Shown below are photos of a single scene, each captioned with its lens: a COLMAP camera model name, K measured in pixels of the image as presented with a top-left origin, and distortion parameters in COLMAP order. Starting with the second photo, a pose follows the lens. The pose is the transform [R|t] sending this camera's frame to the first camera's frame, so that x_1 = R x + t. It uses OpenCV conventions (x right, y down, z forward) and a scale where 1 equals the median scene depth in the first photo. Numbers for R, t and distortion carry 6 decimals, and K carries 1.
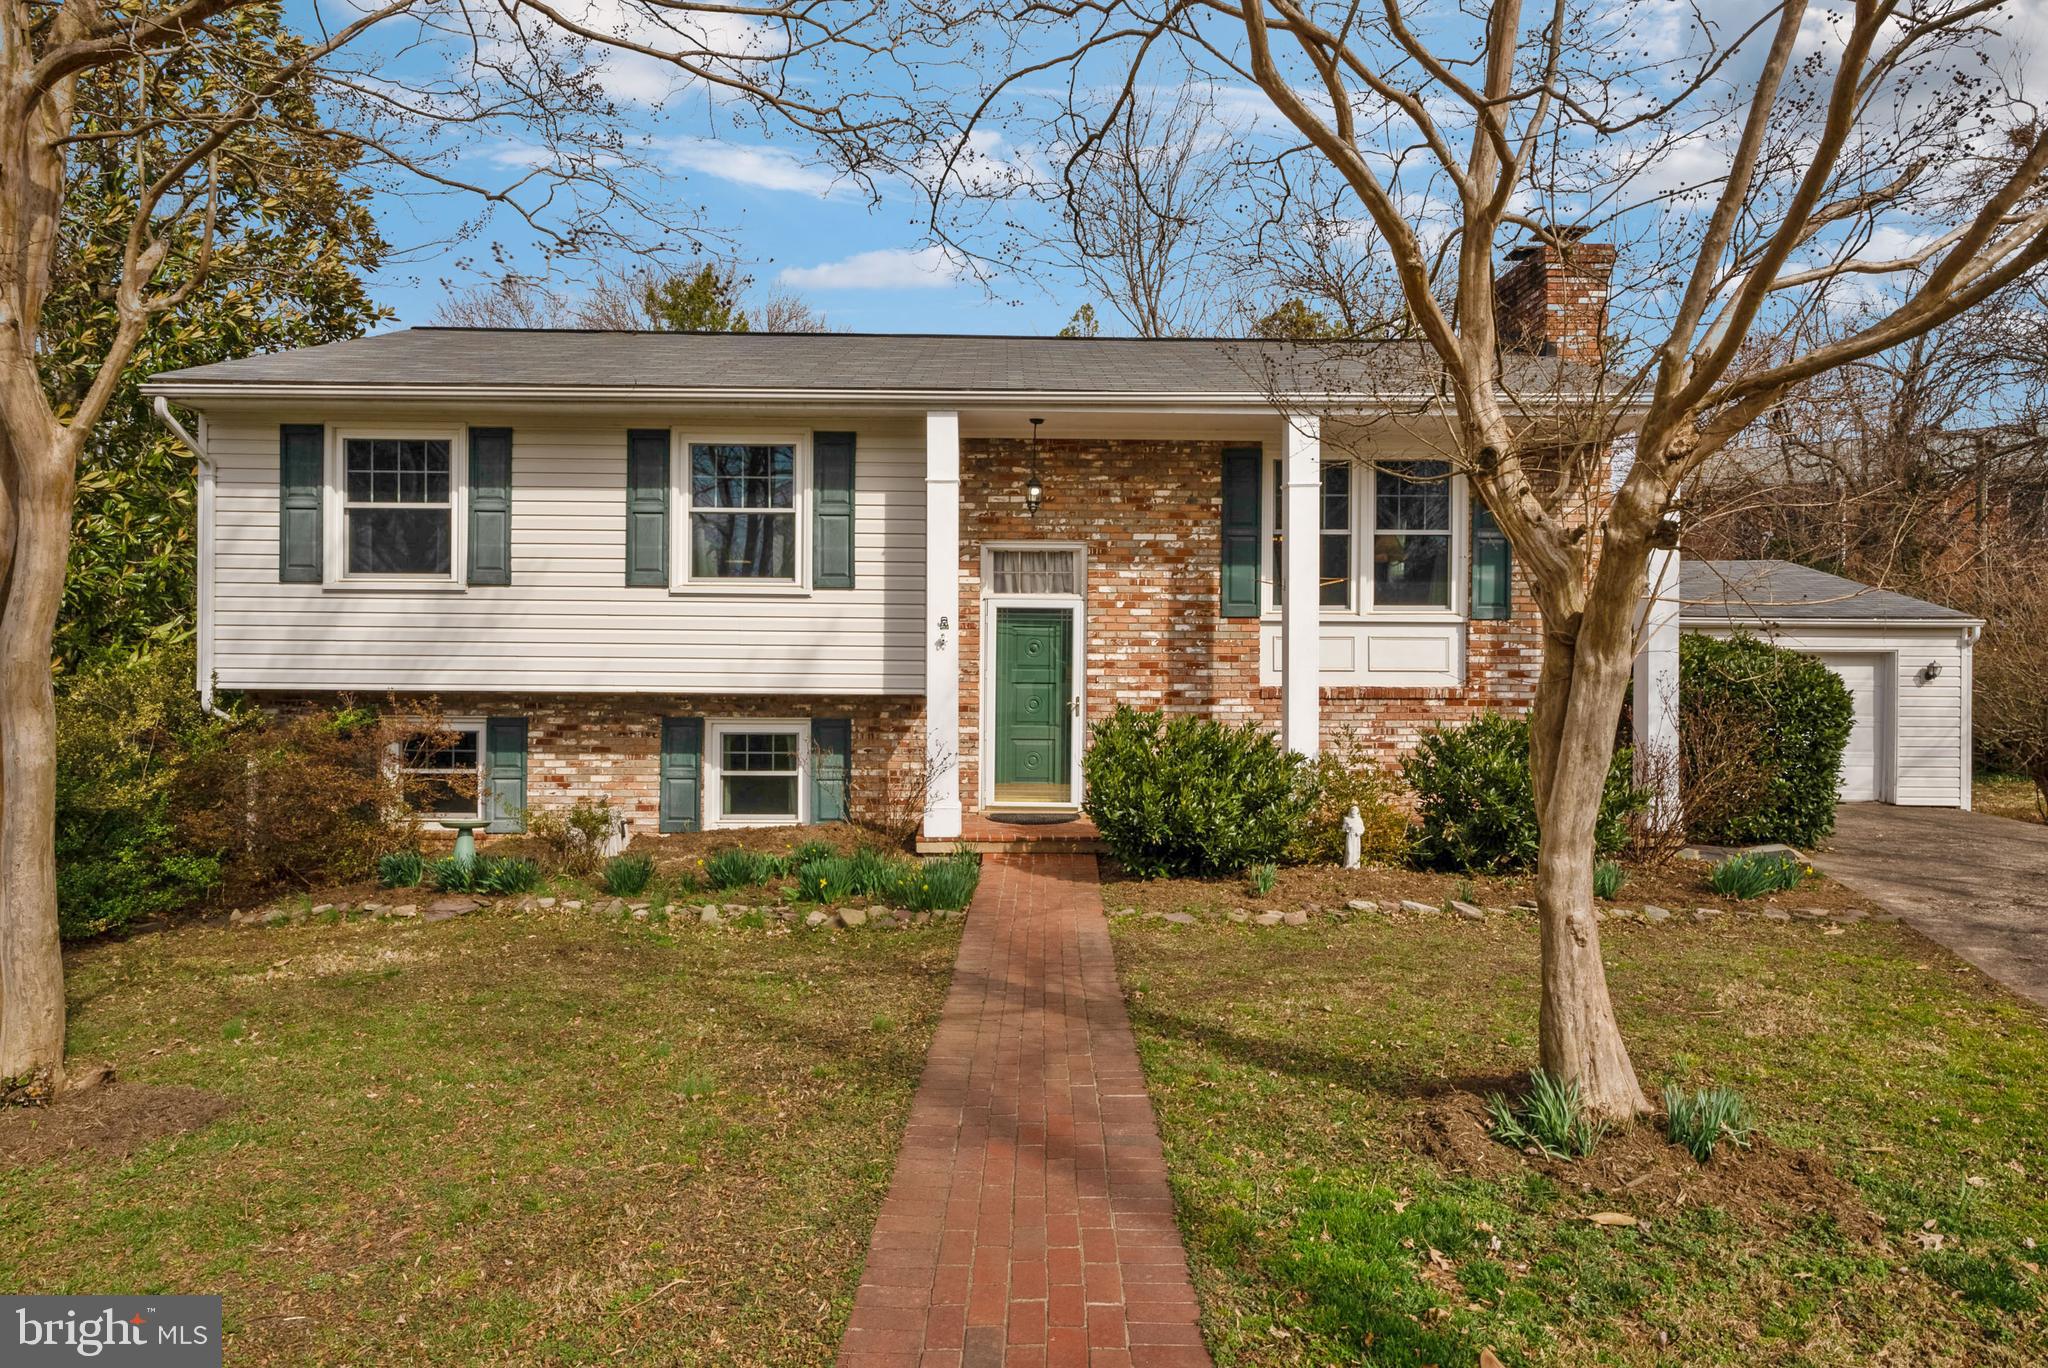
lens RADIAL K [[1261.7, 0, 1032.5], [0, 1261.7, 645.1], [0, 0, 1]] dist [-0.006110, 0.001136]
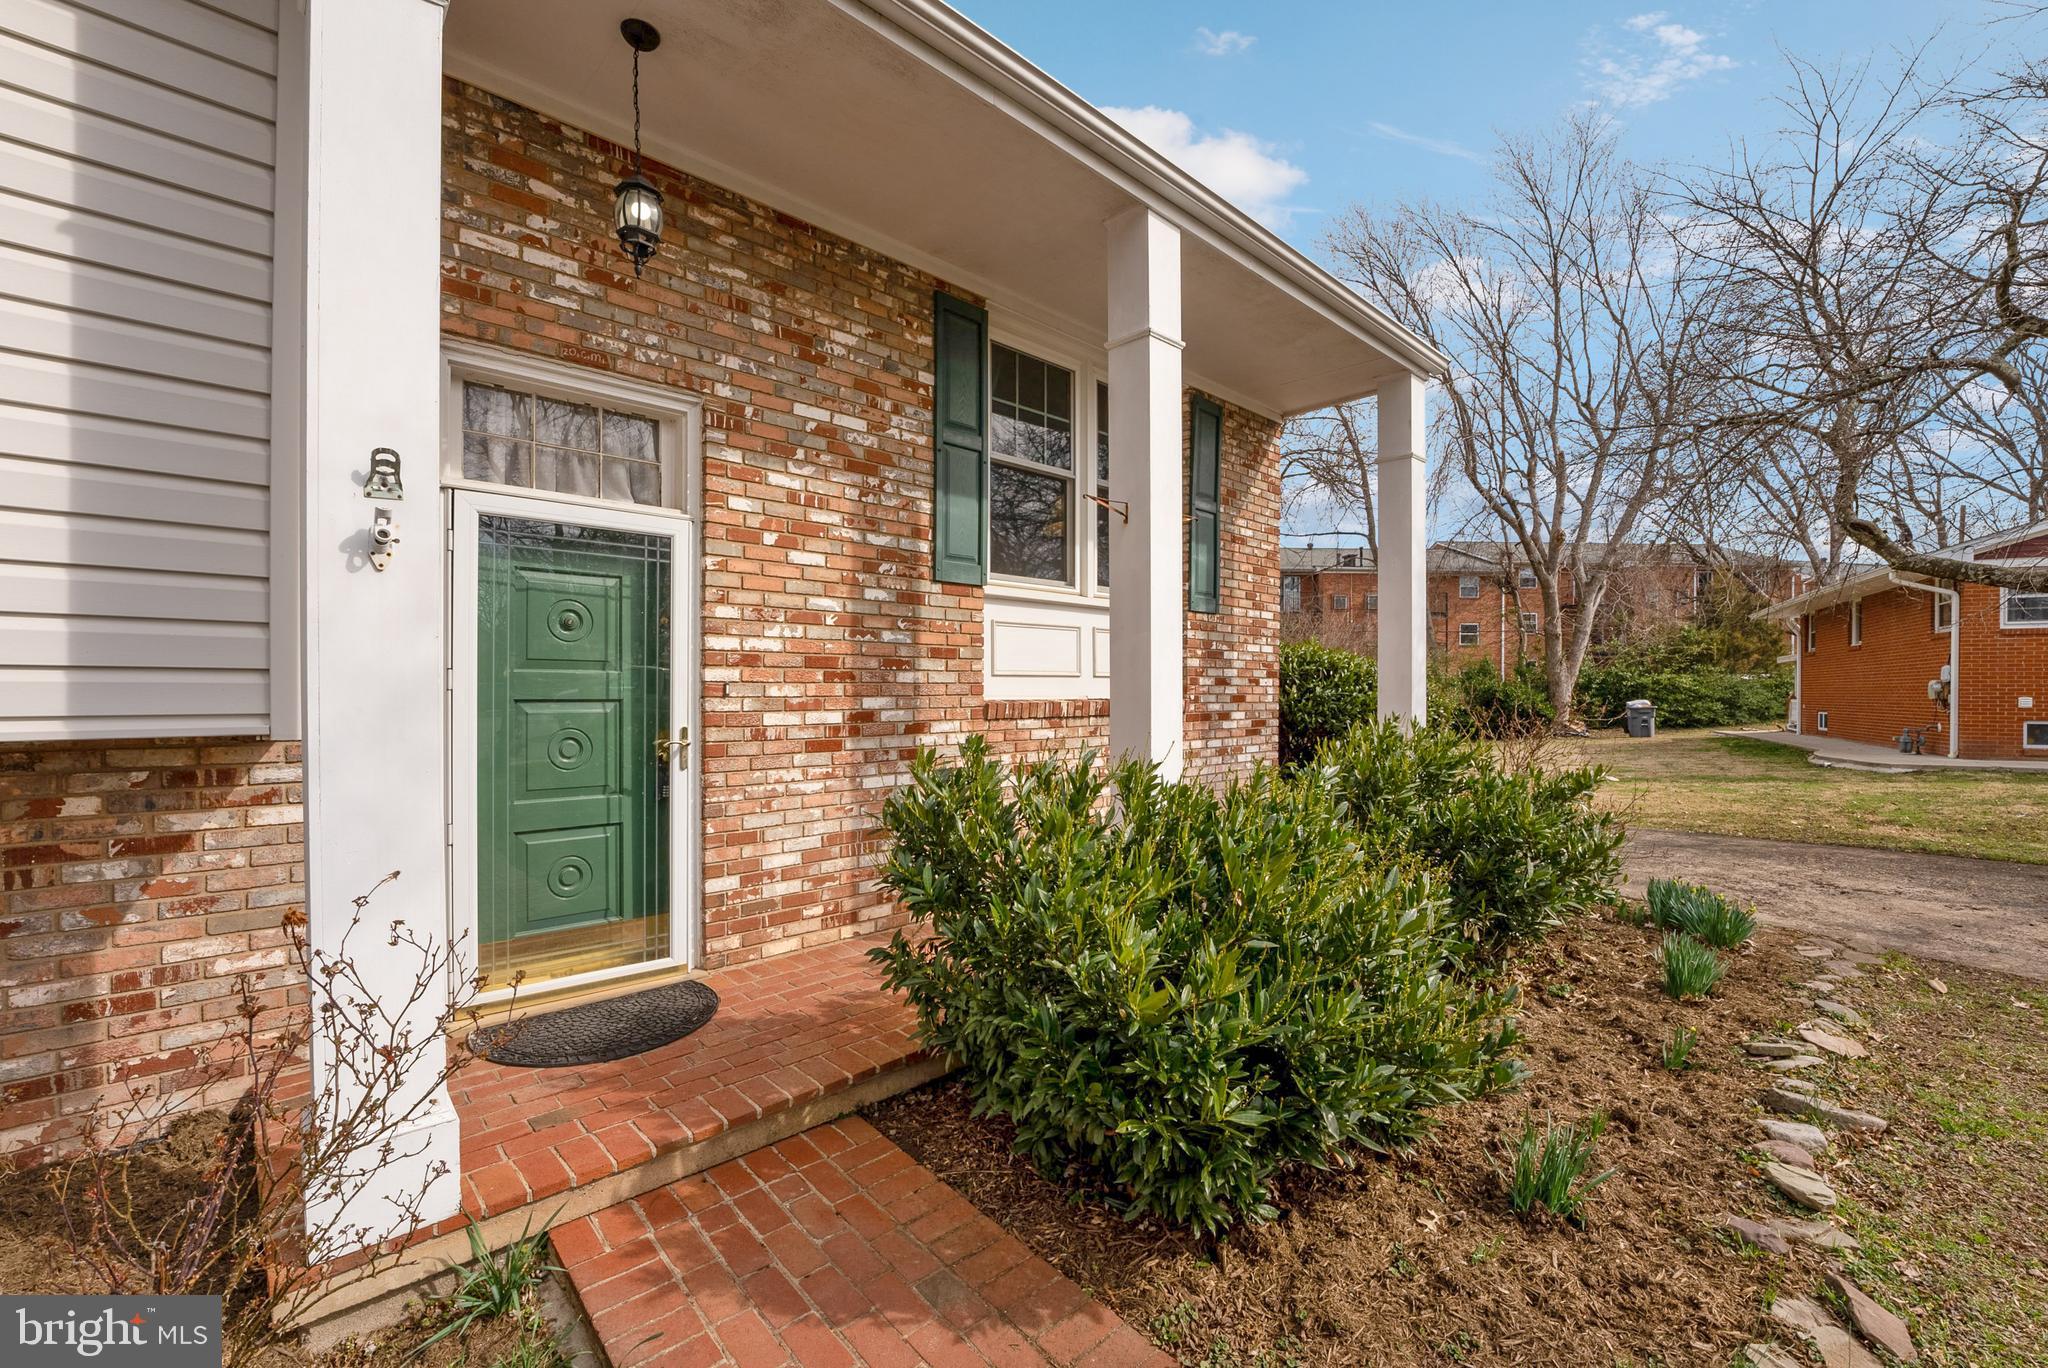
lens RADIAL K [[853.4, 0, 1023.1], [0, 853.4, 694.1], [0, 0, 1]] dist [-0.017584, 0.002244]
pose [[0.747257, -0.008984, 0.664474, -0.079818], [0.007604, 0.999959, 0.004969, 0.028059], [-0.664492, 0.001340, 0.747294, 0.685531]]
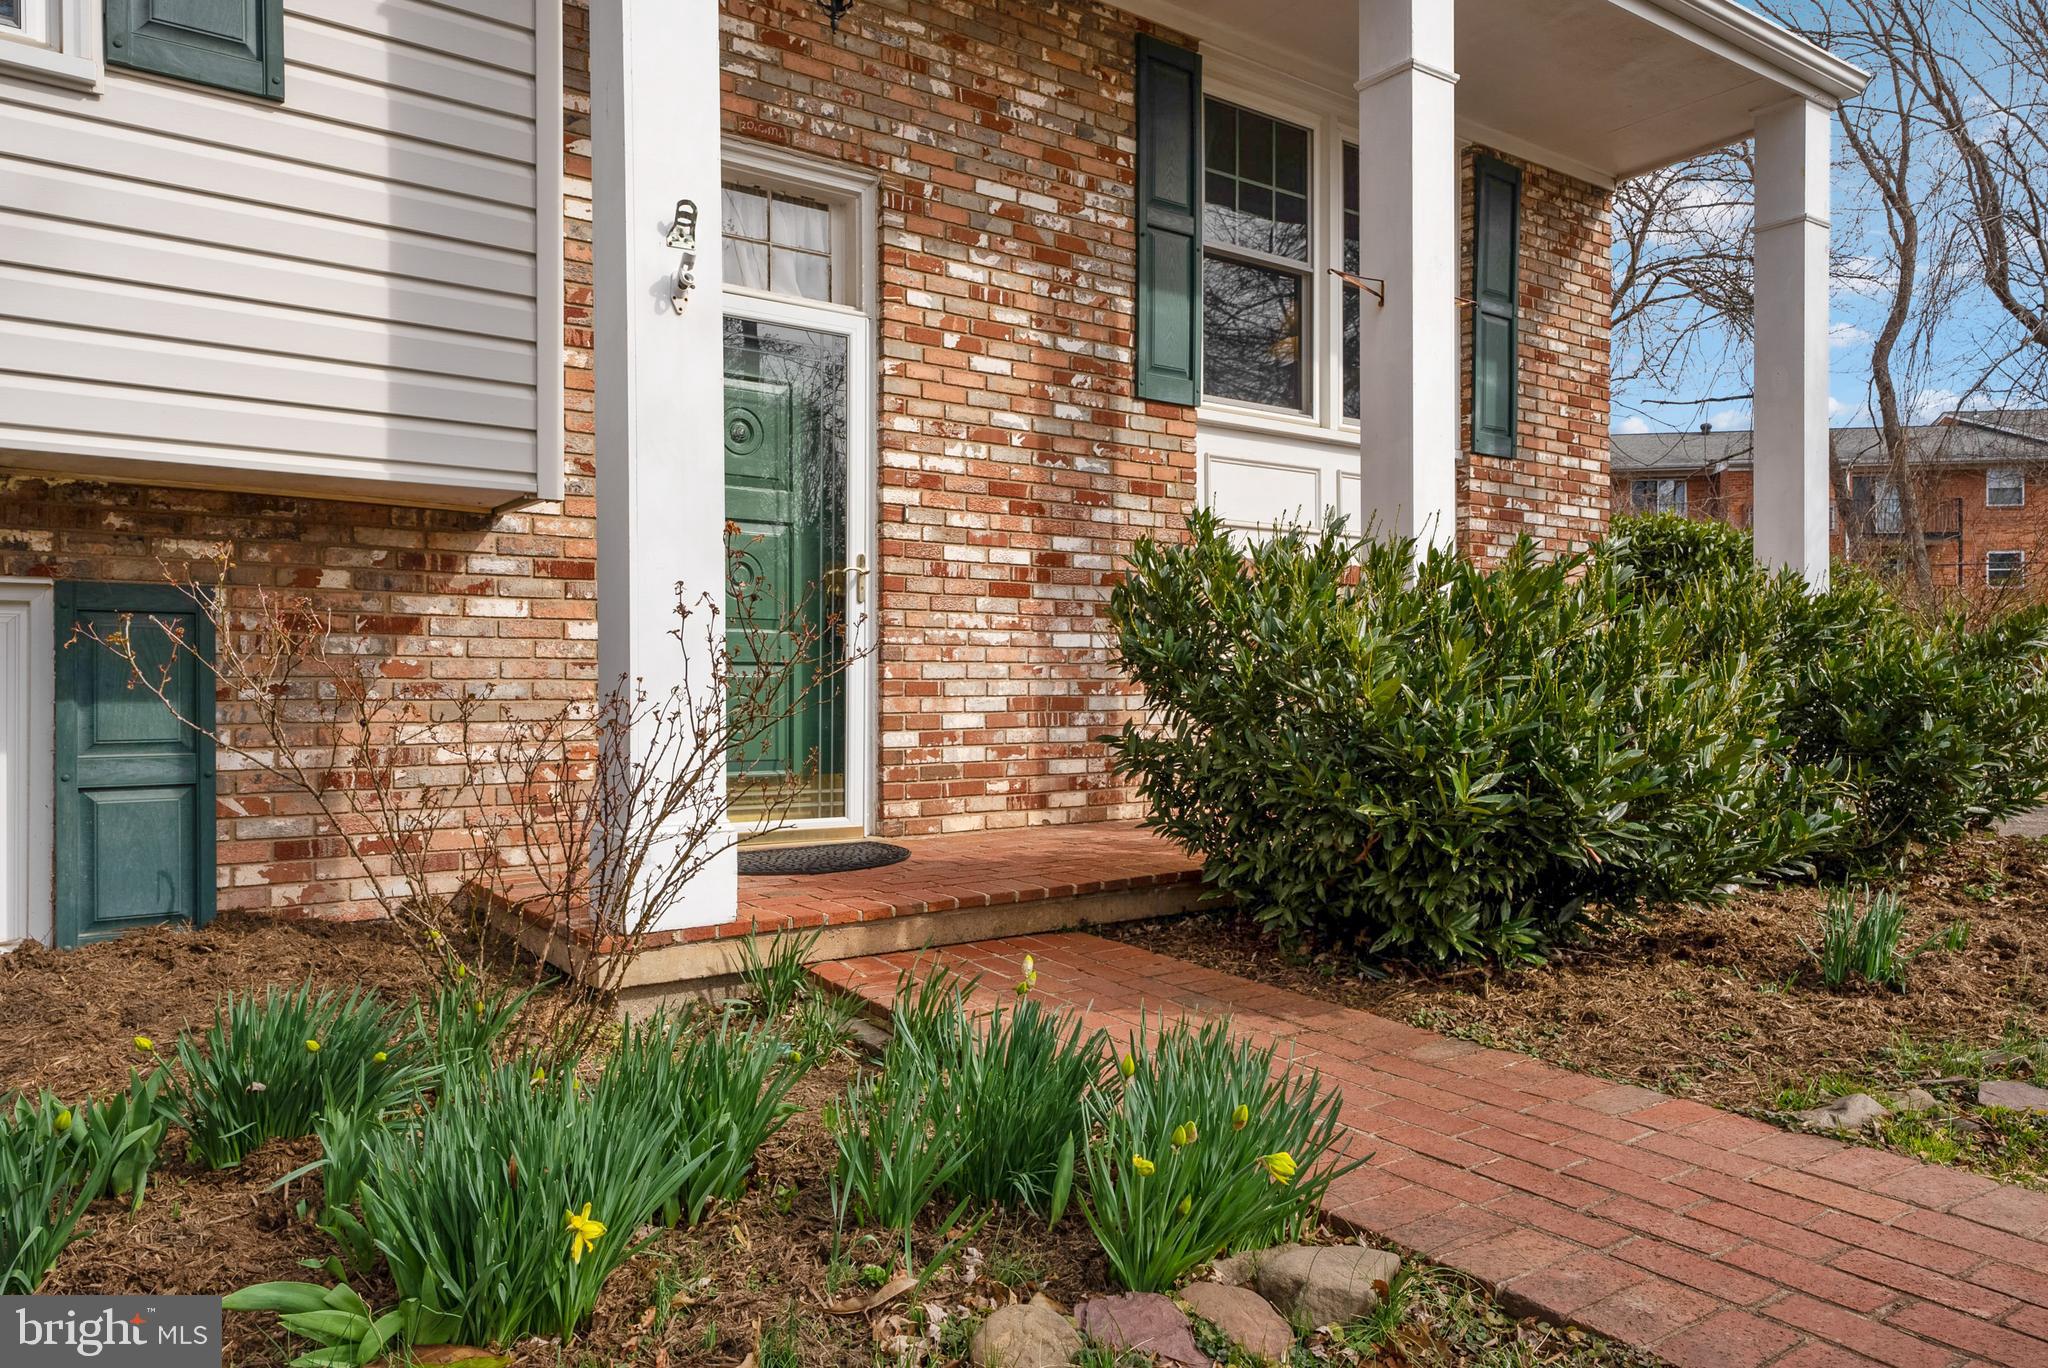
lens RADIAL K [[1365.7, 0, 1018.2], [0, 1365.7, 678.4], [0, 0, 1]] dist [0.042108, -0.003390]
pose [[0.833971, -0.003818, 0.551795, -0.166464], [0.009620, 0.999925, -0.007621, 0.085191], [-0.551724, 0.011664, 0.833945, 0.607588]]
